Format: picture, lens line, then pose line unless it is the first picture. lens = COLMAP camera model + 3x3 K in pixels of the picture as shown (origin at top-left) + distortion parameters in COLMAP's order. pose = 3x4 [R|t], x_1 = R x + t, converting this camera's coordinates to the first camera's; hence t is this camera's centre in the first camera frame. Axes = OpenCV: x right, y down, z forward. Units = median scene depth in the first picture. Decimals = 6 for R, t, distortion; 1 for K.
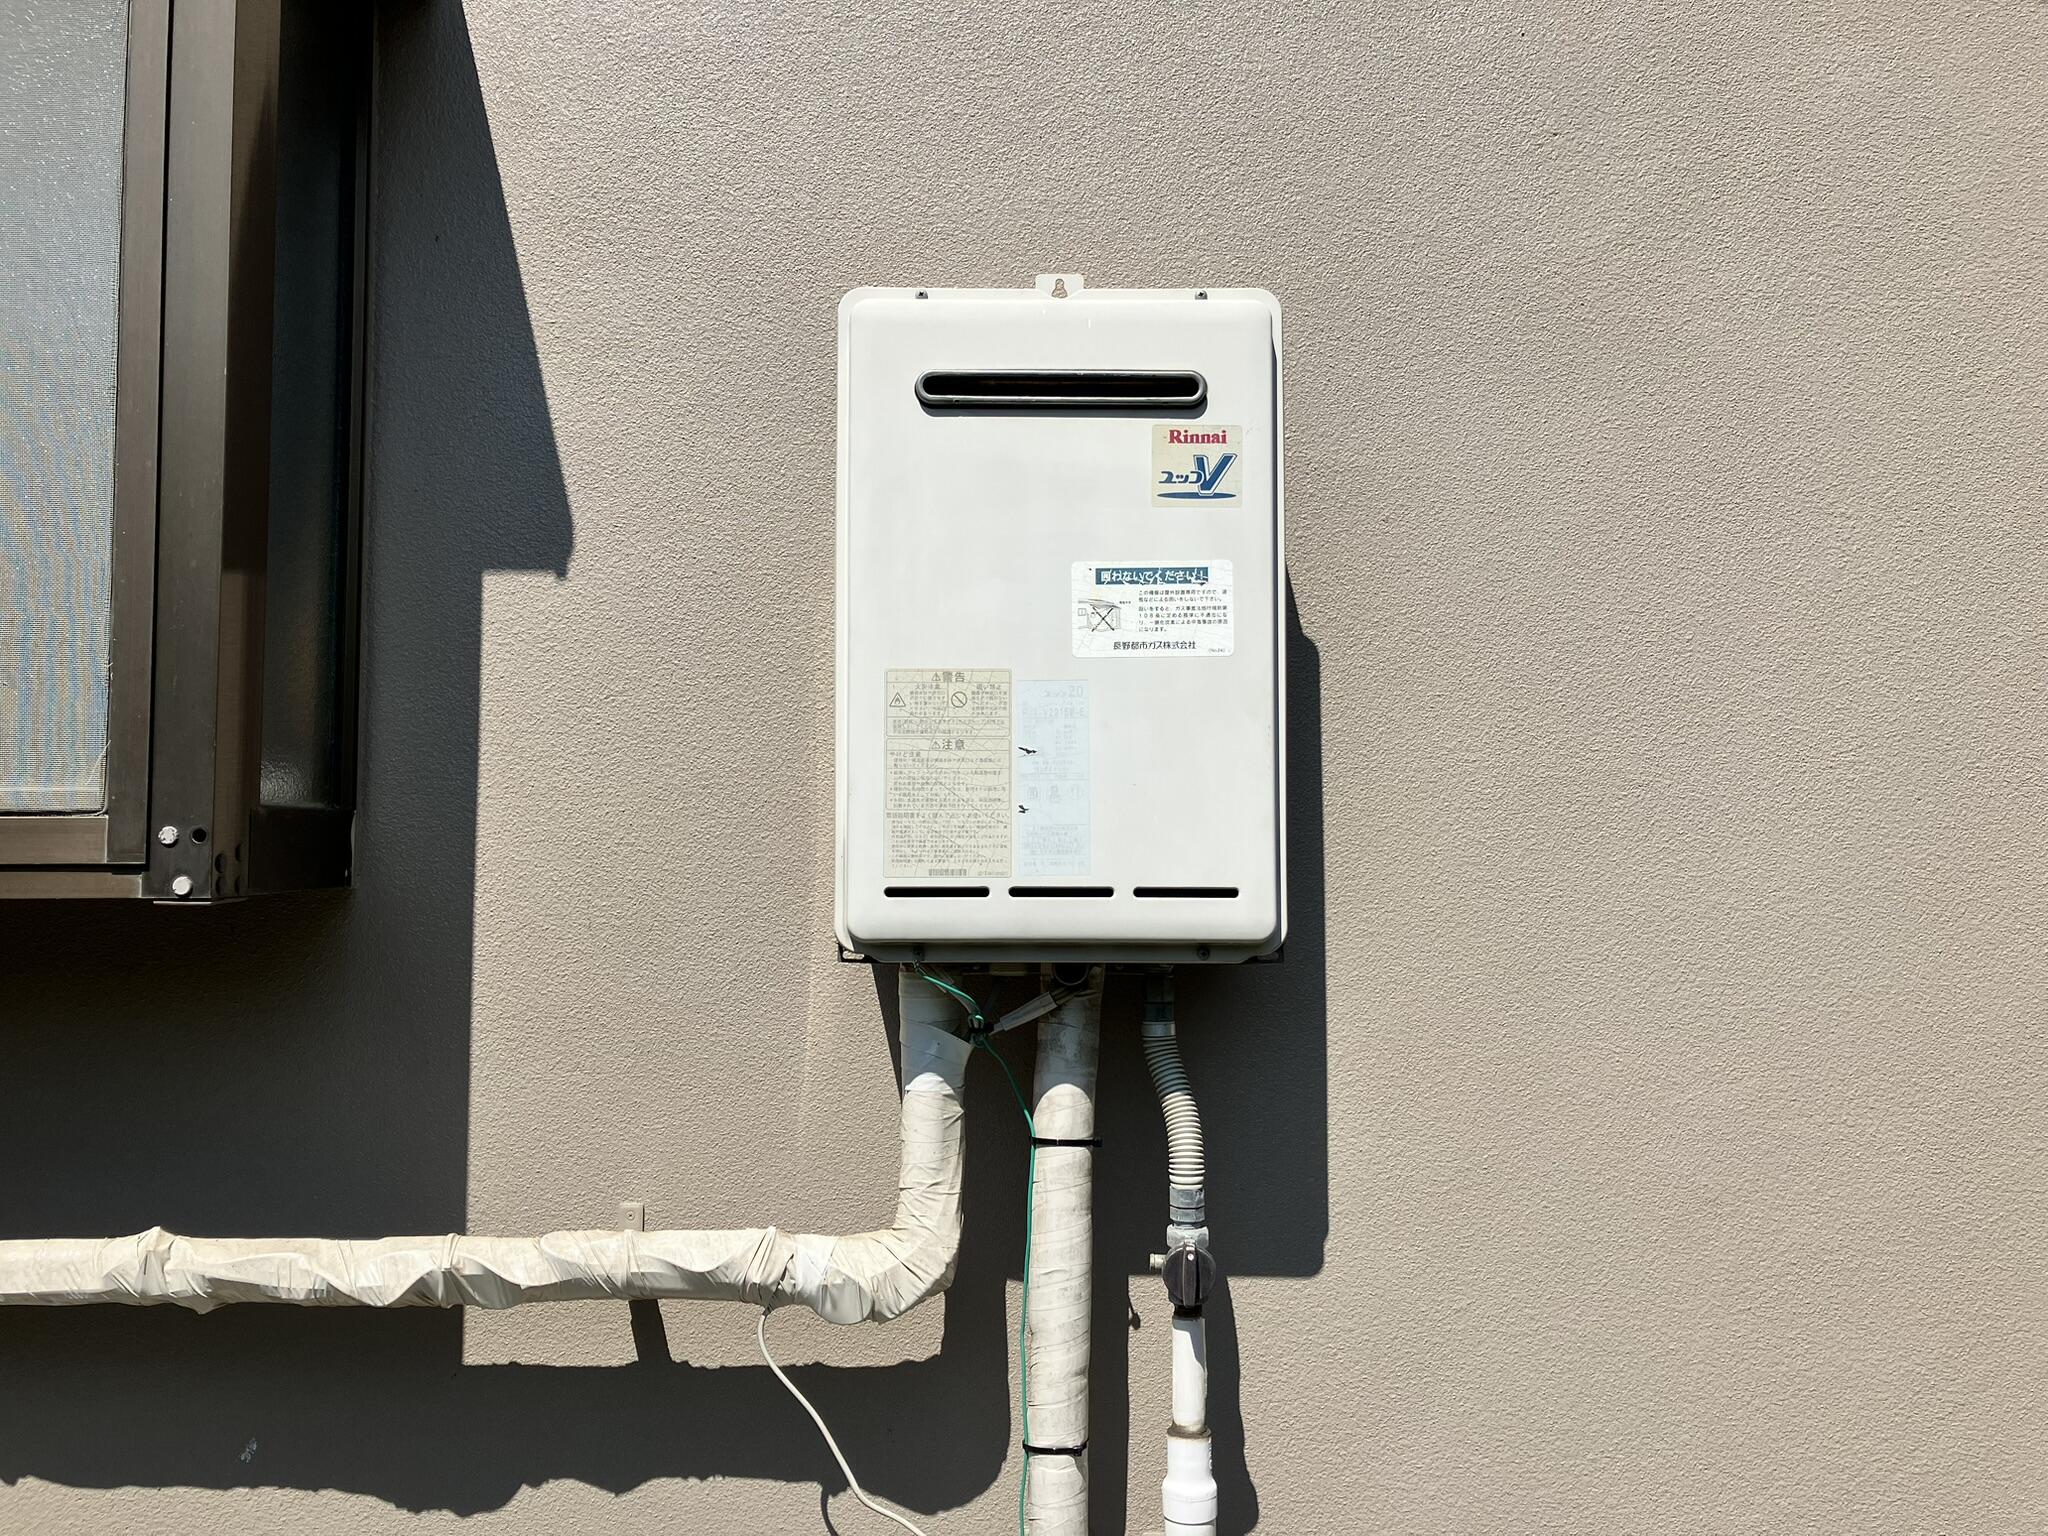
lens RADIAL K [[1749.8, 0, 1023.6], [0, 1749.8, 736.8], [0, 0, 1]] dist [0.012462, 0.016264]
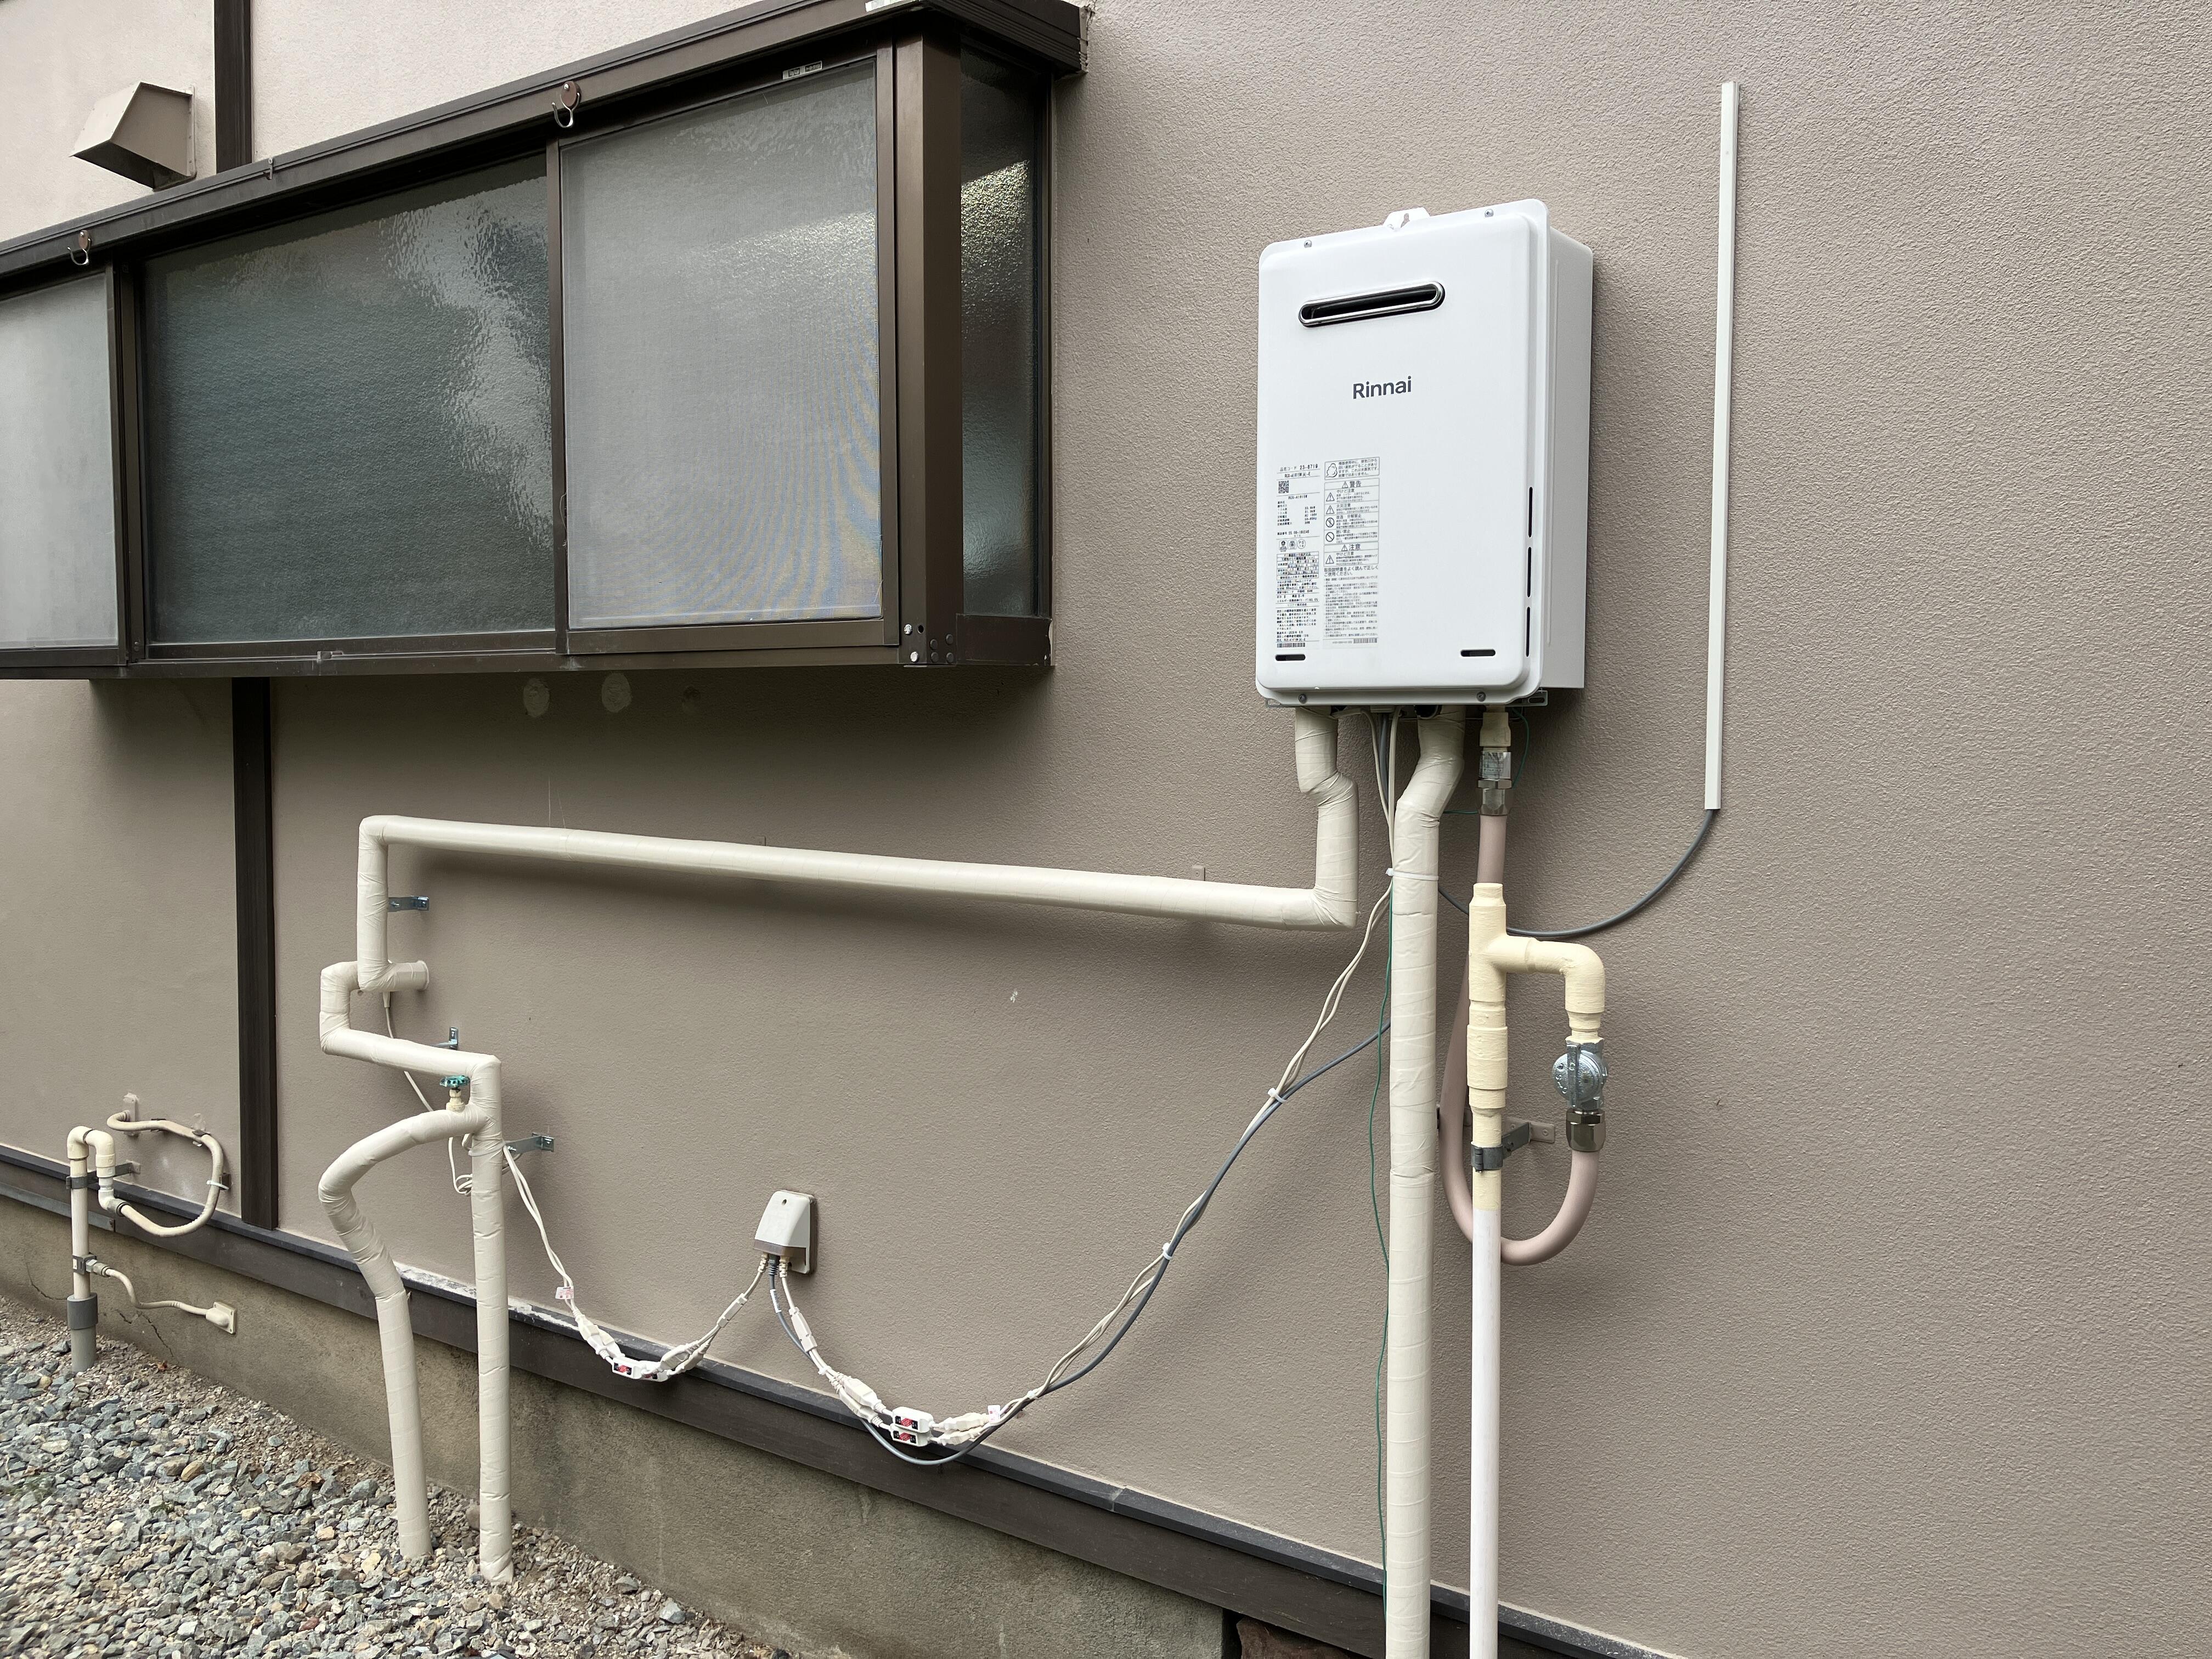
lens RADIAL K [[1838.4, 0, 1106.0], [0, 1838.4, 829.5], [0, 0, 1]] dist [0.066977, -0.097968]
pose [[0.798229, 0.036329, -0.601257, 0.728618], [0.036948, 0.993347, 0.109073, 0.054202], [0.601220, -0.109281, 0.791576, -0.356652]]
